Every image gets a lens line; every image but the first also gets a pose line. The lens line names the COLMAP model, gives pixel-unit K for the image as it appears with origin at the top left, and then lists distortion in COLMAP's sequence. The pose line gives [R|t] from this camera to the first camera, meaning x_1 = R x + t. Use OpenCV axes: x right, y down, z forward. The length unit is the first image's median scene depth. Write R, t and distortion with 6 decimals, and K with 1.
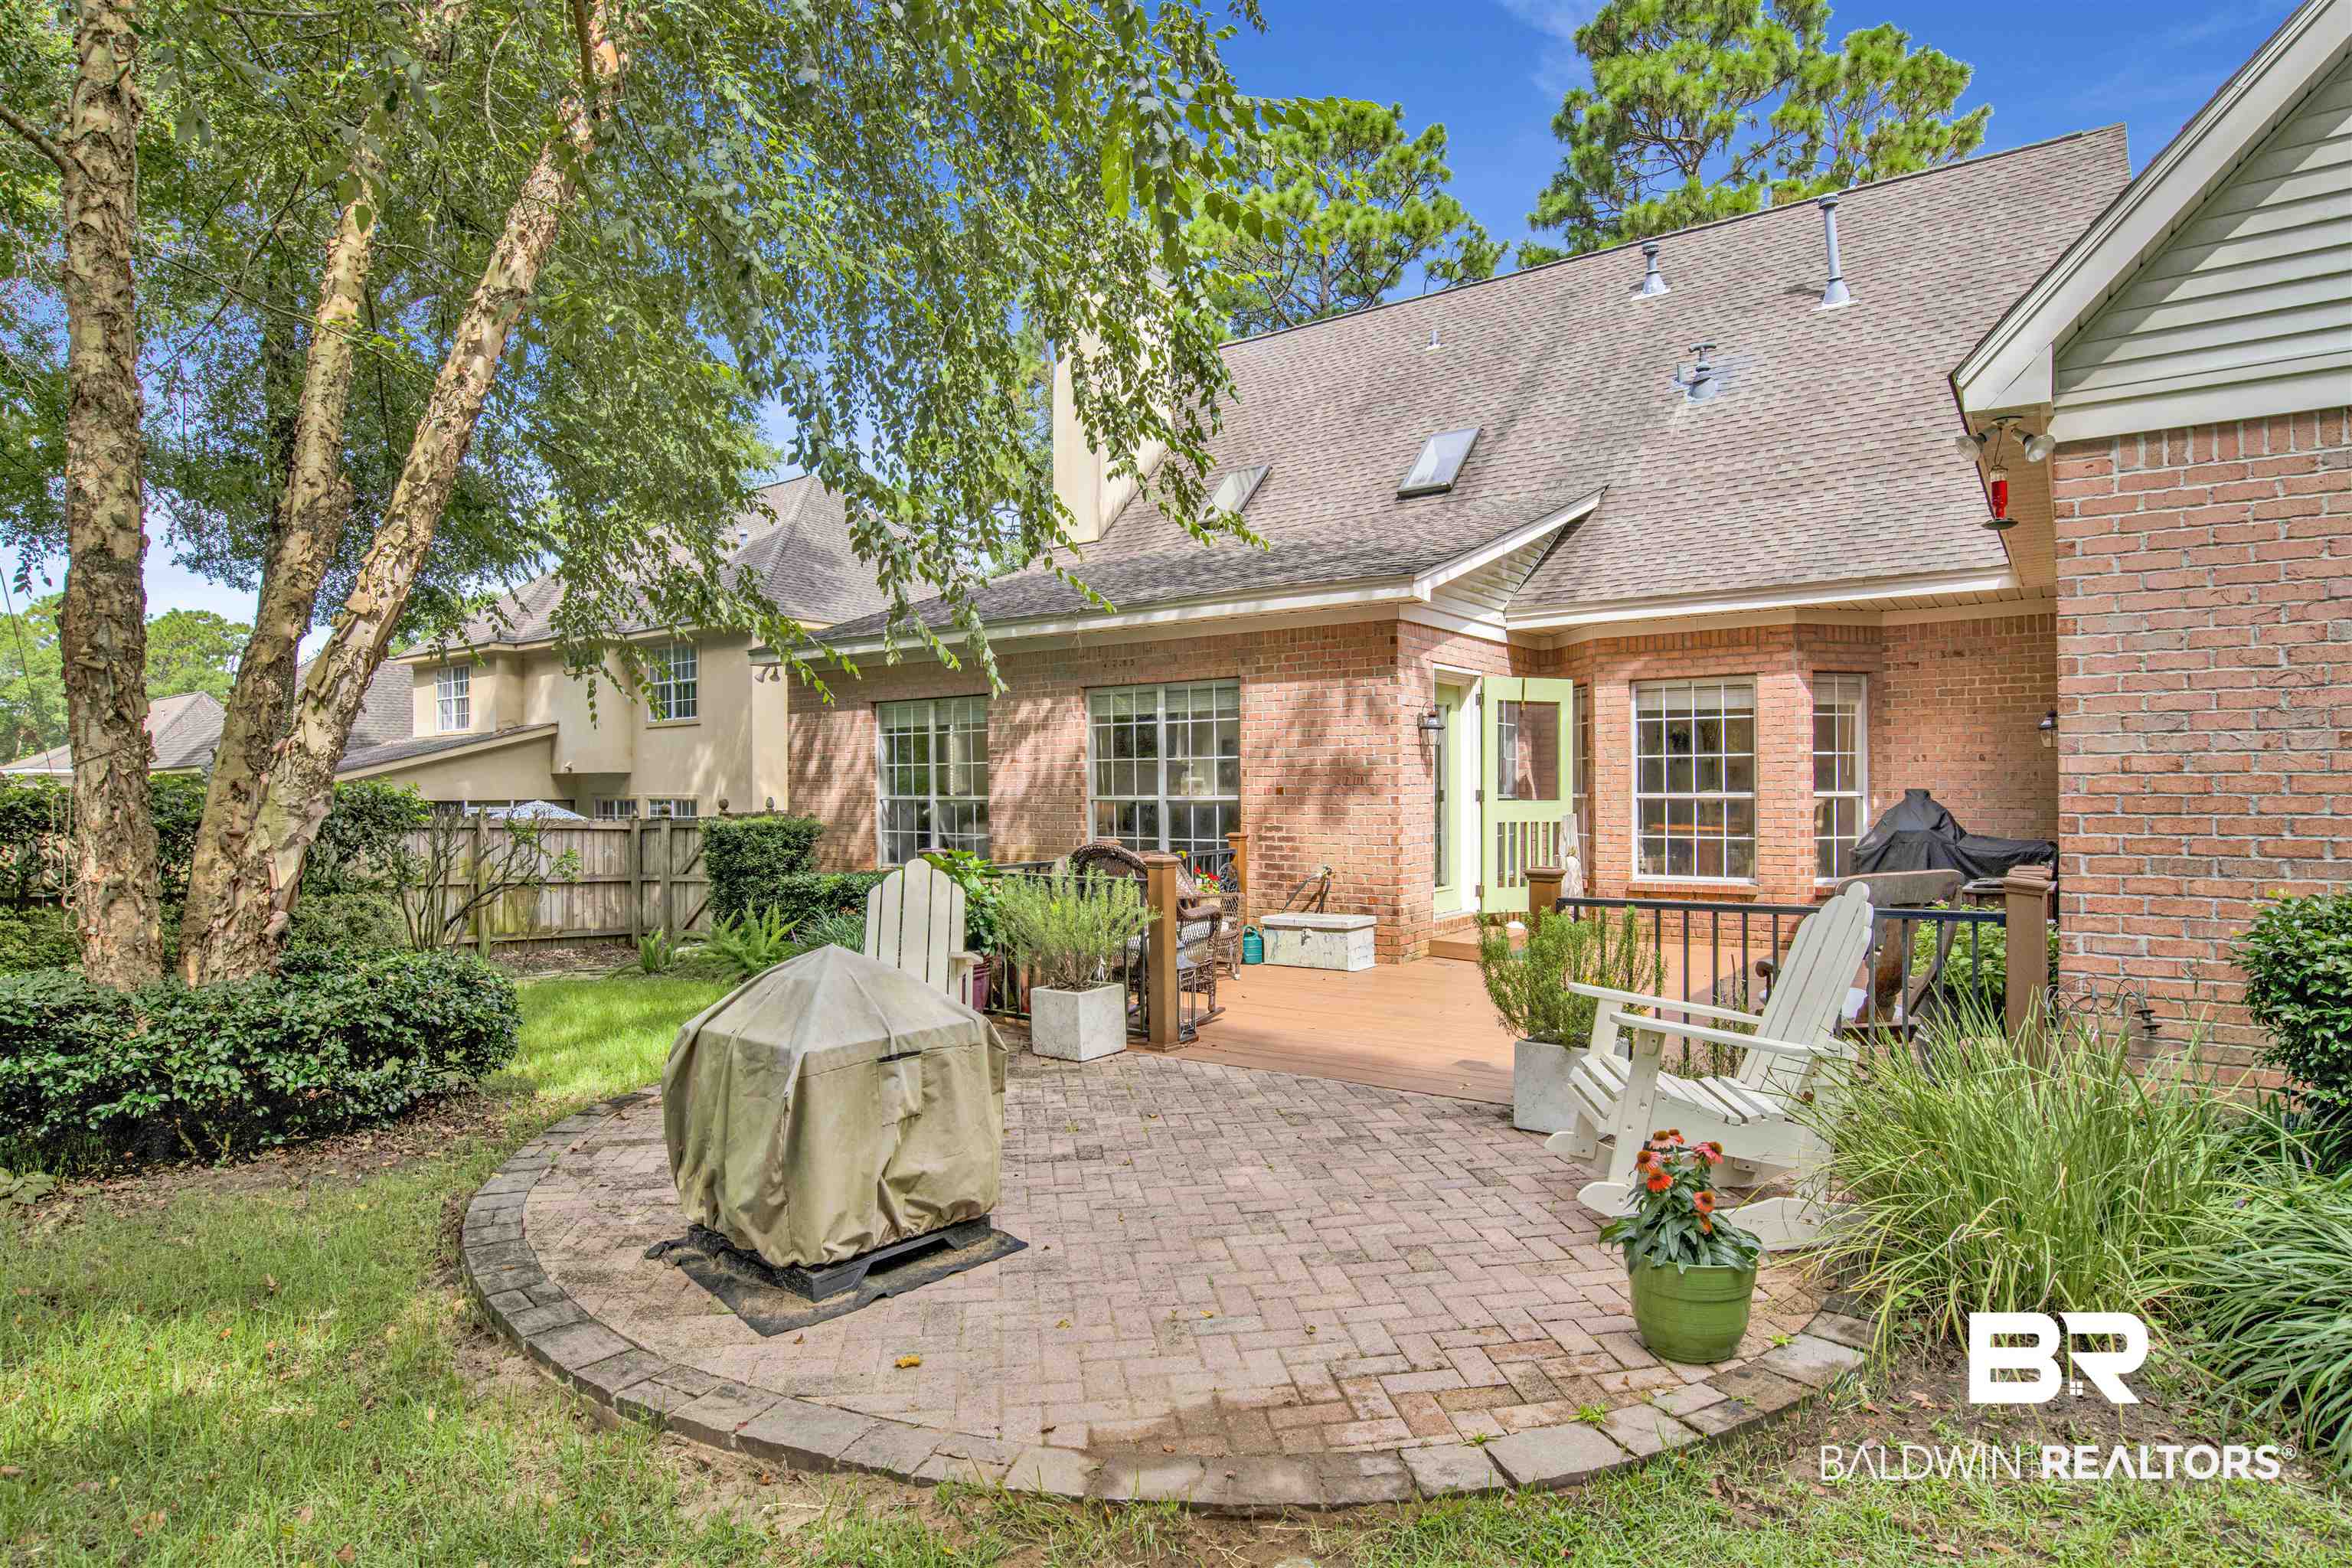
lens RADIAL K [[1261.2, 0, 1176.0], [0, 1261.2, 784.0], [0, 0, 1]] dist [-0.086567, 0.036693]
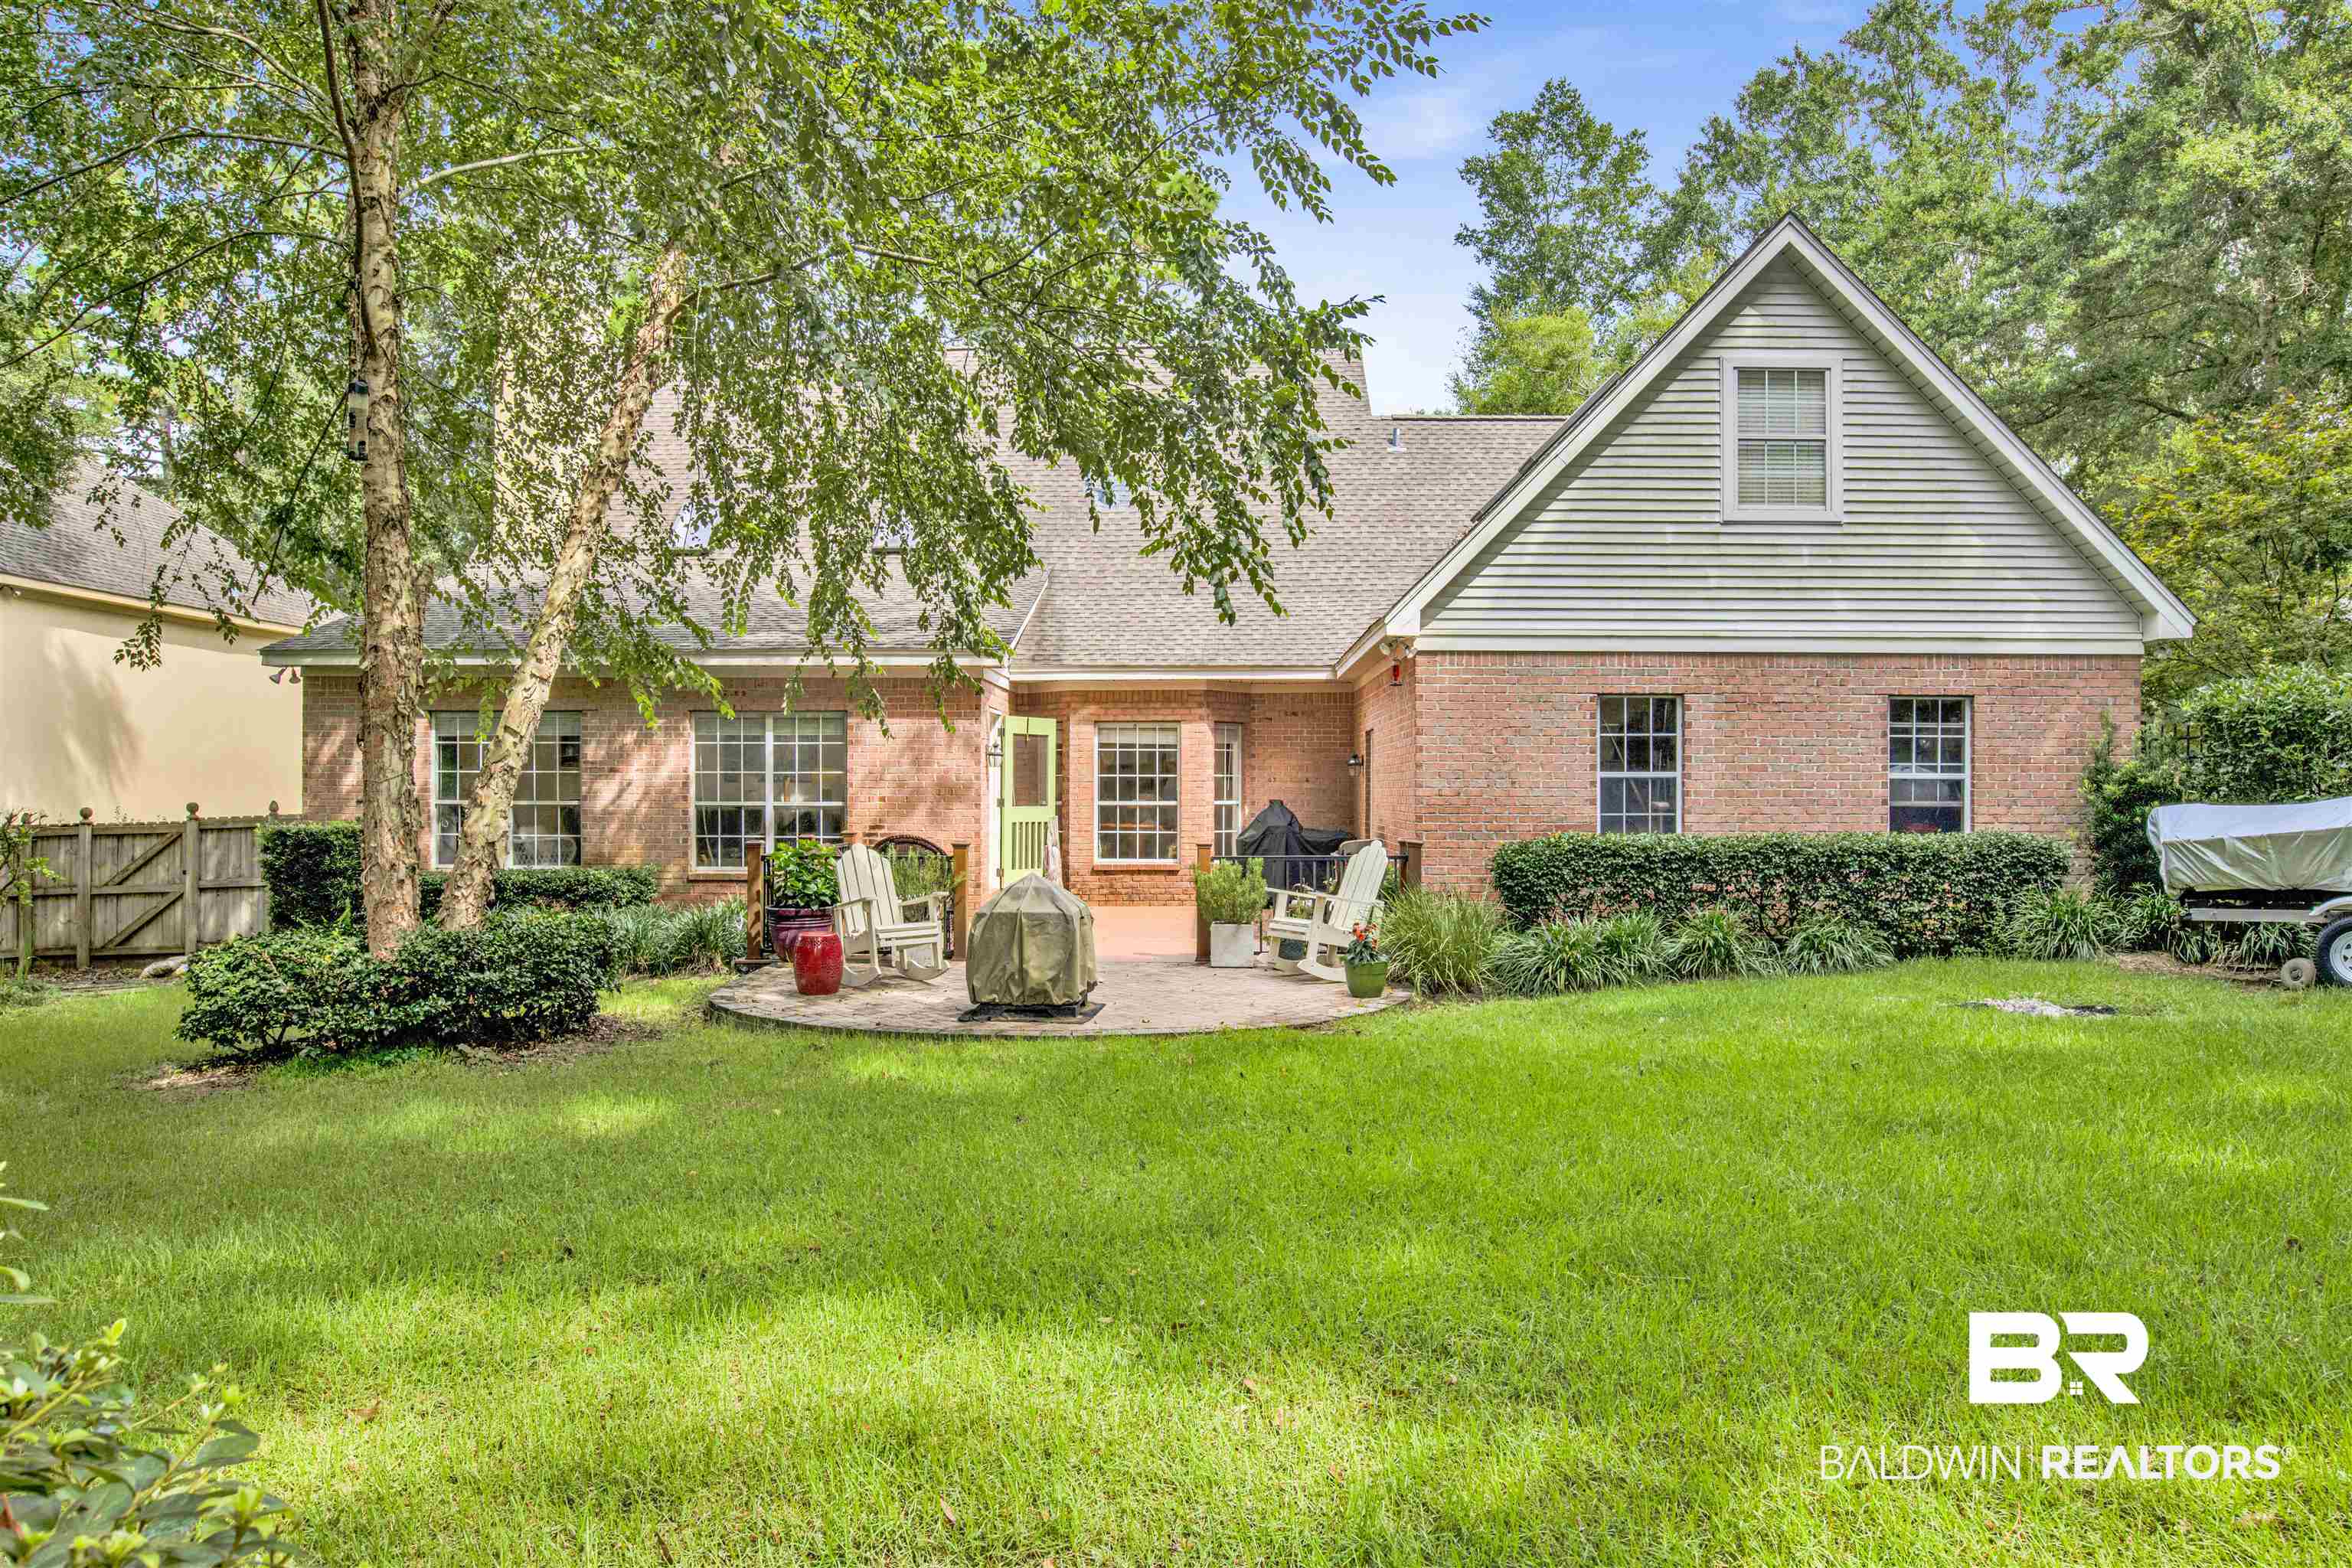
lens RADIAL K [[1440.8, 0, 1176.0], [0, 1440.8, 784.0], [0, 0, 1]] dist [-0.009752, -0.002141]
pose [[0.828989, 0.010863, 0.559159, -0.474646], [-0.010493, 0.999937, -0.003869, -0.006958], [-0.559166, -0.002660, 0.829051, -0.404558]]
